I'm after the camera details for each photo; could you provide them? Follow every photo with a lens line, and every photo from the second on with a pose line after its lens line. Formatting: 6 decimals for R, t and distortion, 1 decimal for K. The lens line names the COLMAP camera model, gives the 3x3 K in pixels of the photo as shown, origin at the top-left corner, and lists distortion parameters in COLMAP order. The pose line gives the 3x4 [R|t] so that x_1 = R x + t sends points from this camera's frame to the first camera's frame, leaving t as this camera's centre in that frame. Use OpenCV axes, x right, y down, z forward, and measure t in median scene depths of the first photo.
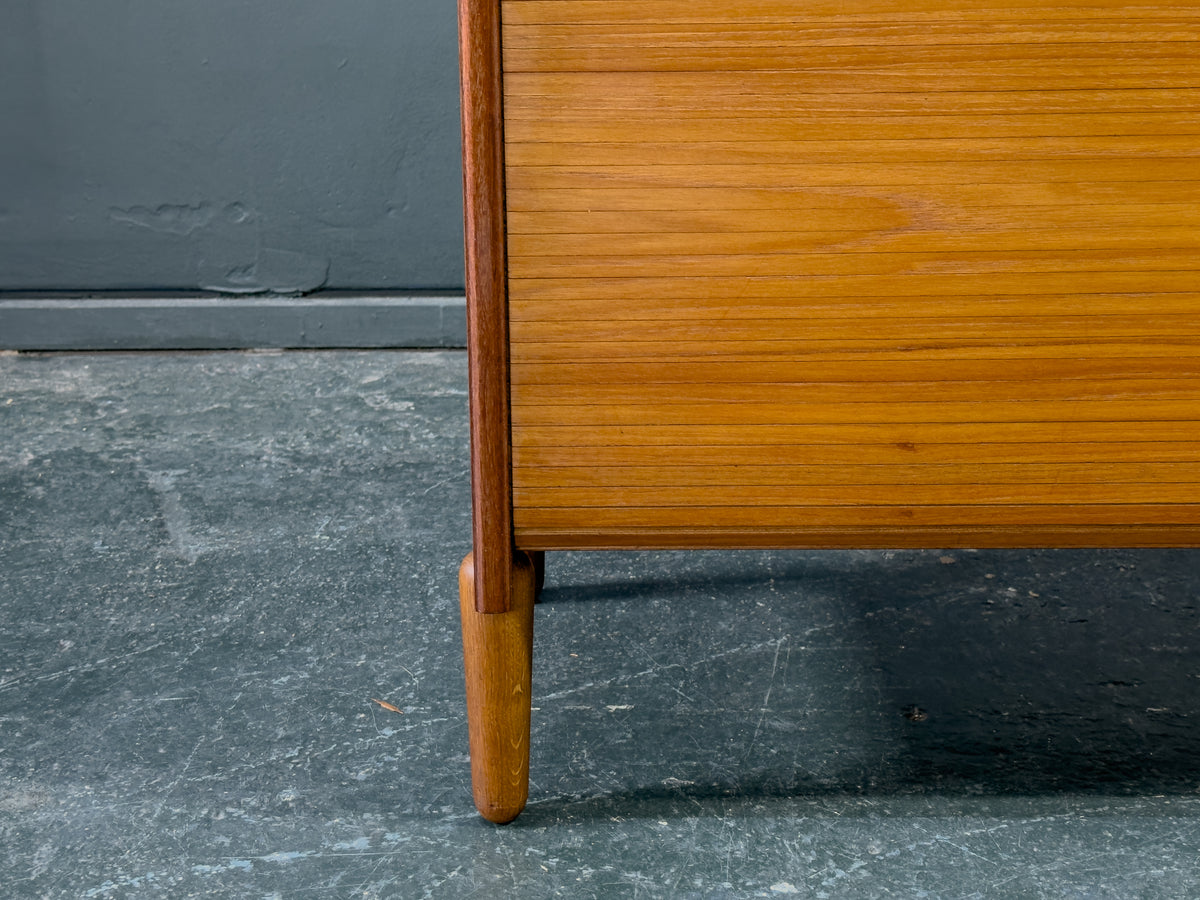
lens RADIAL K [[1671.1, 0, 600.0], [0, 1671.1, 450.0], [0, 0, 1]] dist [0.143194, -0.188008]
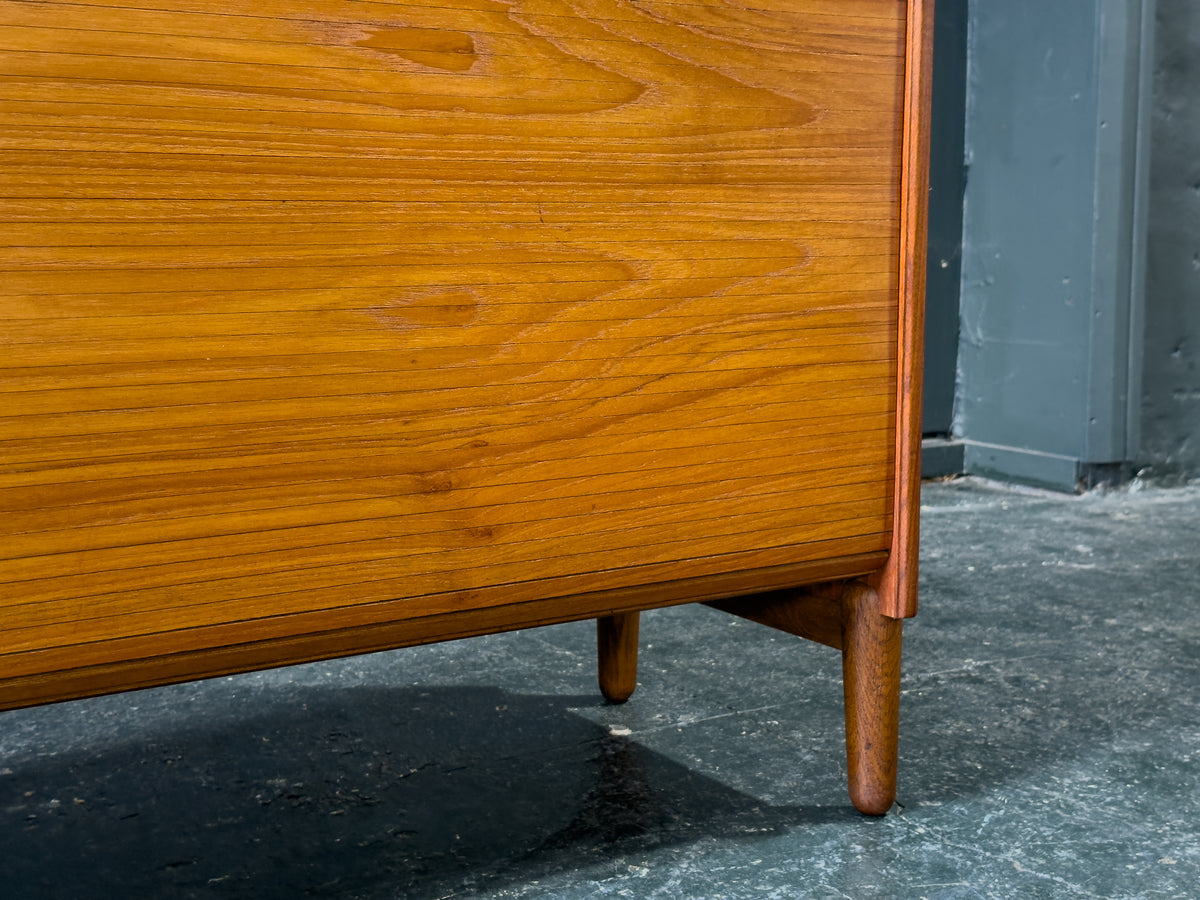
lens RADIAL K [[1671.1, 0, 600.0], [0, 1671.1, 450.0], [0, 0, 1]] dist [0.143194, -0.188008]
pose [[0.843524, -0.068897, 0.532654, 0.019249], [0.164865, 0.977075, -0.134703, 0.080531], [-0.511162, 0.201441, 0.835545, 0.050163]]
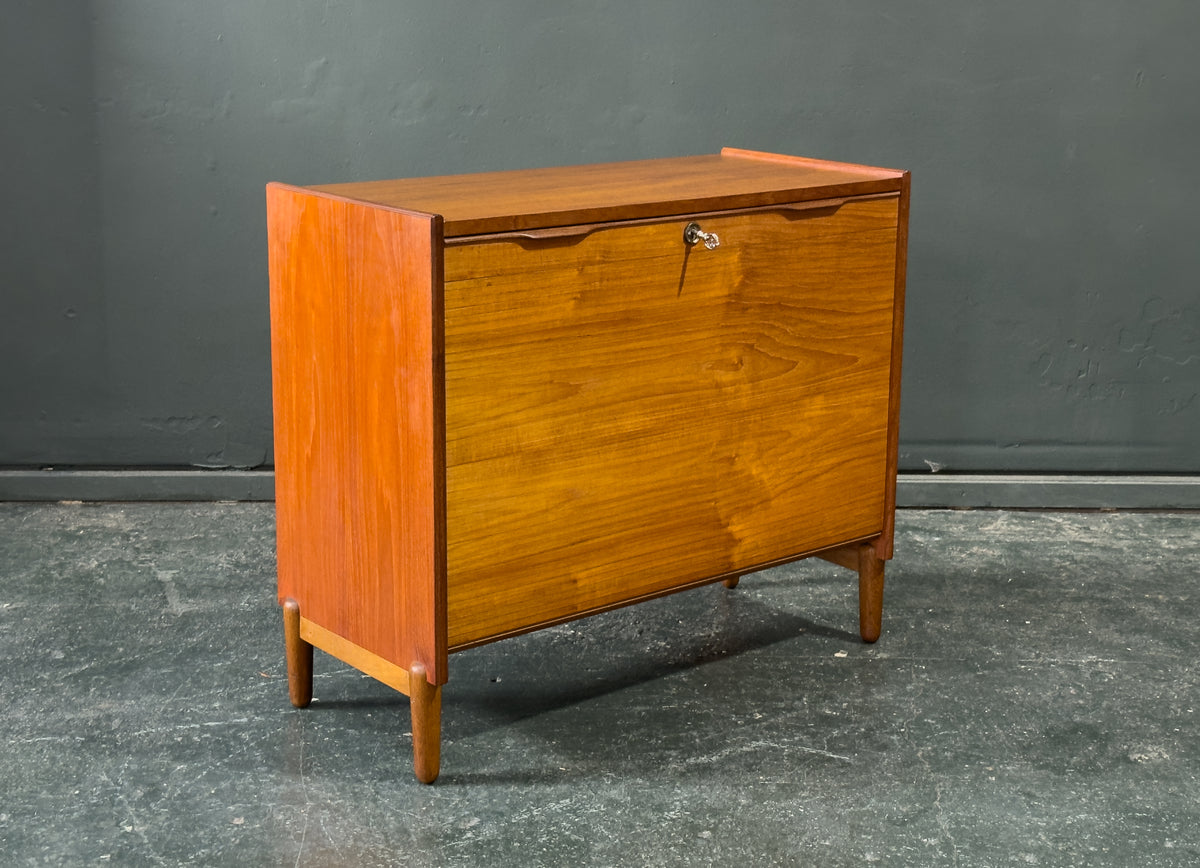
lens RADIAL K [[1839.8, 0, 620.5], [0, 1839.8, 374.9], [0, 0, 1]] dist [0.150235, -0.102906]
pose [[0.999872, 0.014899, -0.005775, 0.361659], [-0.015421, 0.994418, -0.104384, 0.004748], [0.004187, 0.104459, 0.994520, -1.524844]]
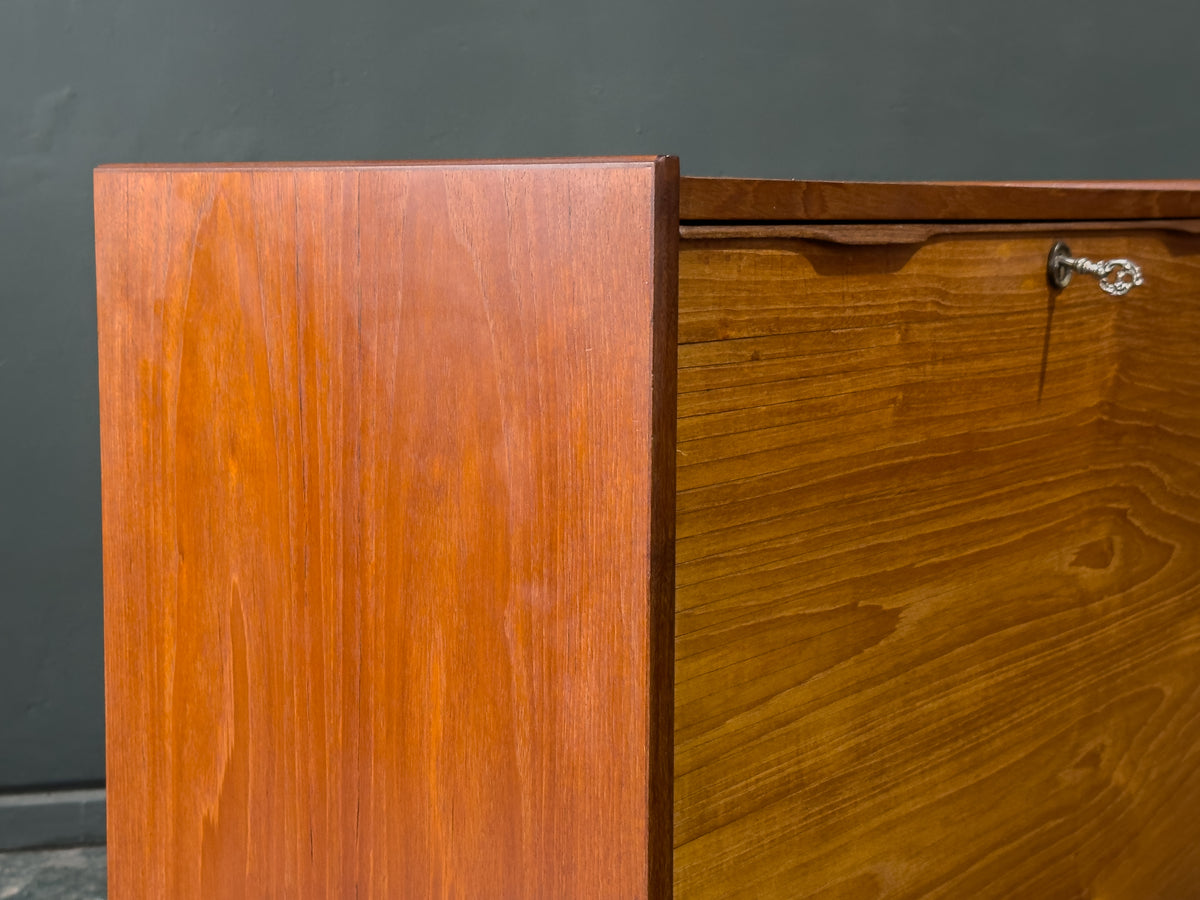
lens RADIAL K [[1737.6, 0, 554.4], [0, 1737.6, 422.3], [0, 0, 1]] dist [0.146903, -0.093518]
pose [[0.981670, -0.014500, 0.190037, -0.031816], [0.053756, 0.977684, -0.203087, -0.135395], [-0.182852, 0.209580, 0.960542, -0.168751]]
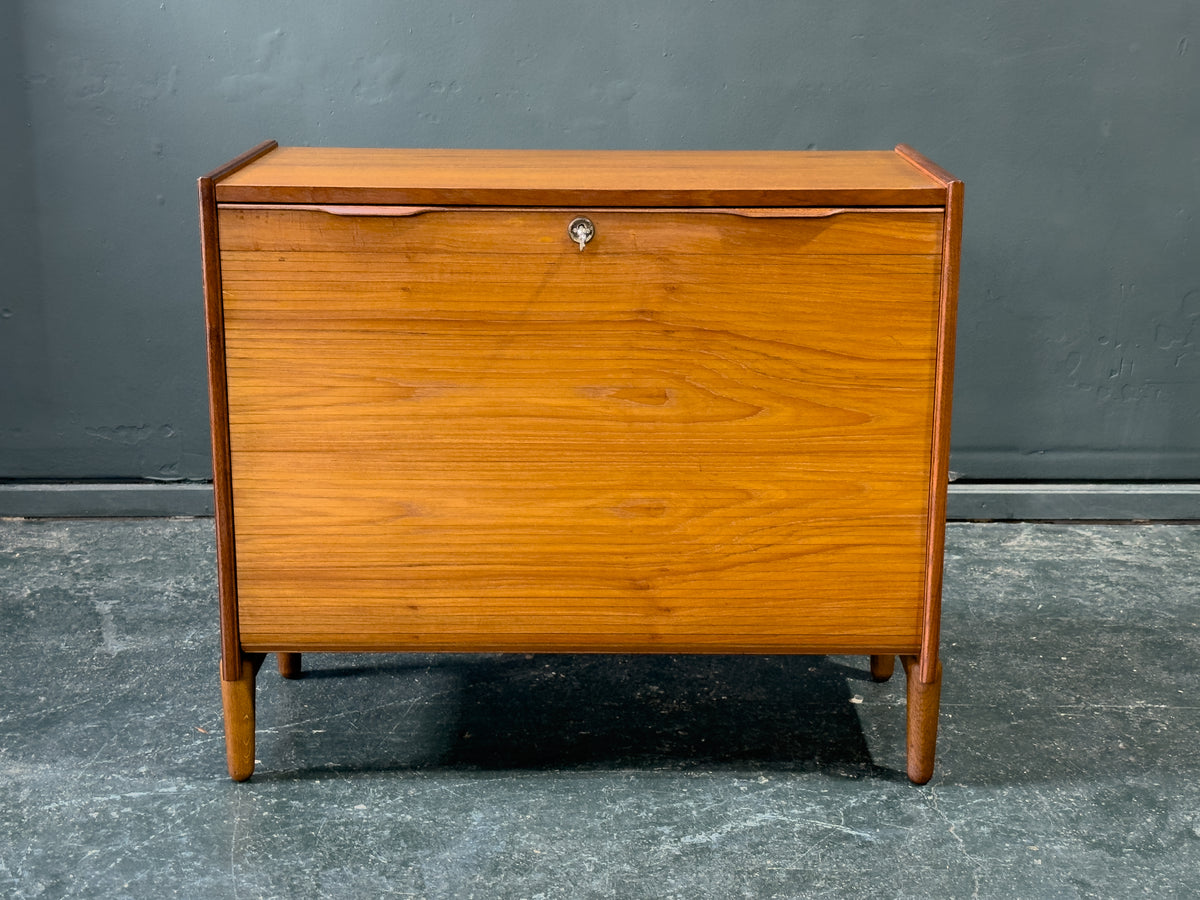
lens RADIAL K [[1737.6, 0, 614.9], [0, 1737.6, 425.7], [0, 0, 1]] dist [0.151270, -0.177499]
pose [[0.999901, 0.010378, -0.009491, 0.379166], [-0.010944, 0.998033, -0.061733, -0.084232], [0.008832, 0.061831, 0.998048, -1.095515]]
